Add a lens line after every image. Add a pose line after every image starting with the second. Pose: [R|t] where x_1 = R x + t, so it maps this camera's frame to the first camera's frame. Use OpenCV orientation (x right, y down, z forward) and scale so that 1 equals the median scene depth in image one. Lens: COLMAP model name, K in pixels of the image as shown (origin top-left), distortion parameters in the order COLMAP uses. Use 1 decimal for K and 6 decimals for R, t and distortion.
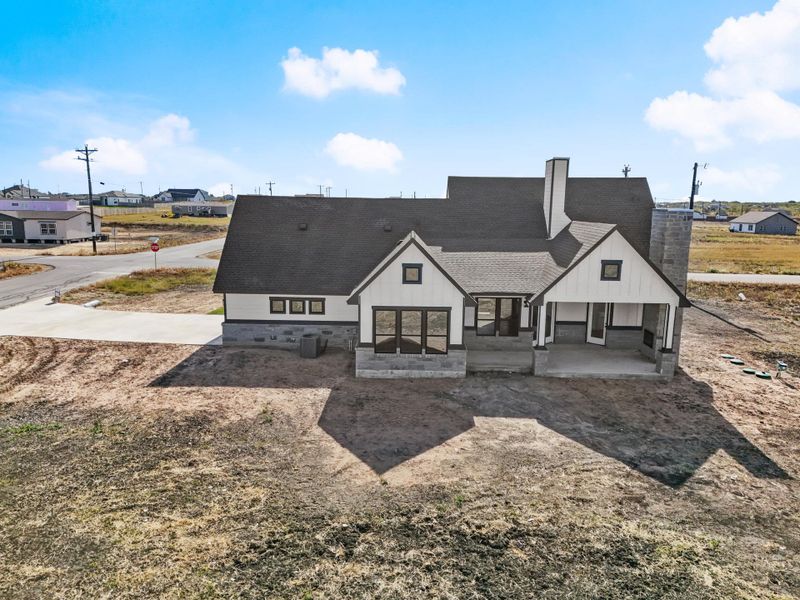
lens RADIAL K [[585.4, 0, 400.0], [0, 585.4, 300.0], [0, 0, 1]] dist [0.093174, -0.086032]
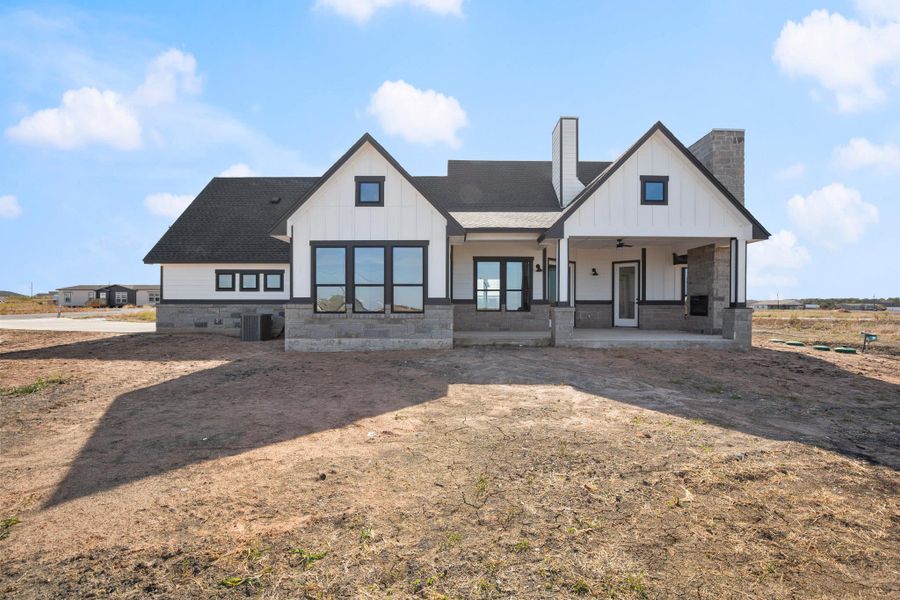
lens RADIAL K [[409.8, 0, 457.6], [0, 409.8, 307.6], [0, 0, 1]] dist [-0.025400, 0.000516]
pose [[0.999722, -0.010542, 0.021101, 0.108329], [0.013769, 0.987159, -0.159148, 0.159876], [-0.019152, 0.159394, 0.987029, 0.539968]]
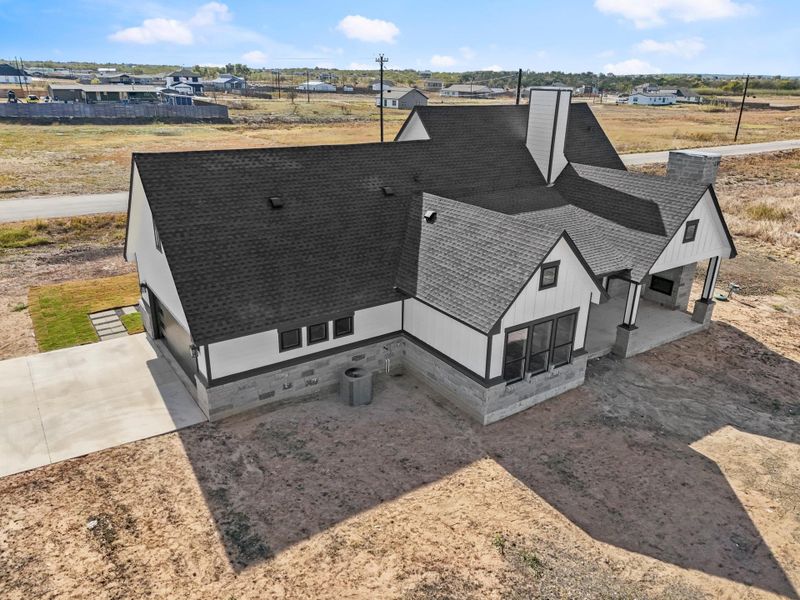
lens RADIAL K [[585.4, 0, 400.0], [0, 585.4, 300.0], [0, 0, 1]] dist [0.093174, -0.086032]
pose [[0.811295, -0.206601, 0.546916, -0.531446], [0.086283, 0.967547, 0.237505, -0.202614], [-0.578235, -0.145497, 0.802792, 0.495482]]
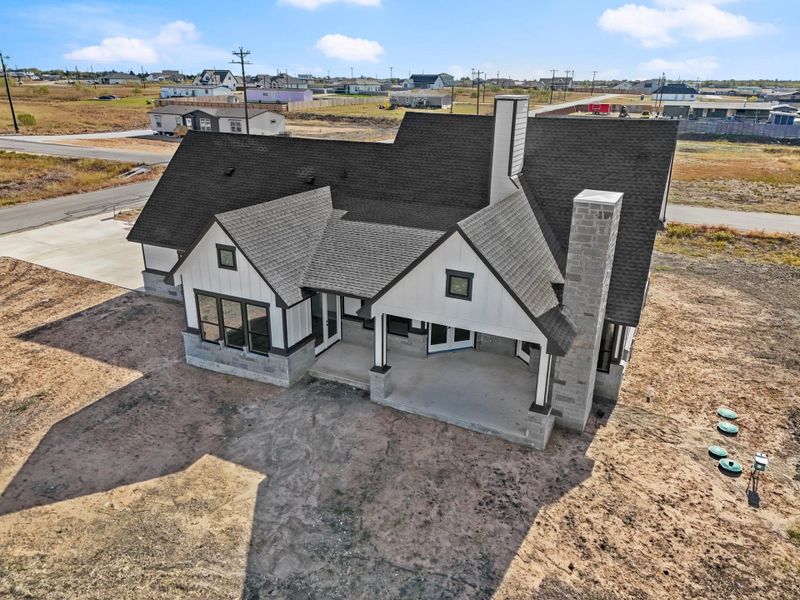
lens RADIAL K [[585.4, 0, 400.0], [0, 585.4, 300.0], [0, 0, 1]] dist [0.093174, -0.086032]
pose [[0.908124, 0.144180, -0.393094, 0.560447], [-0.068400, 0.977314, 0.200445, -0.164868], [0.413077, -0.155141, 0.897384, 0.341062]]
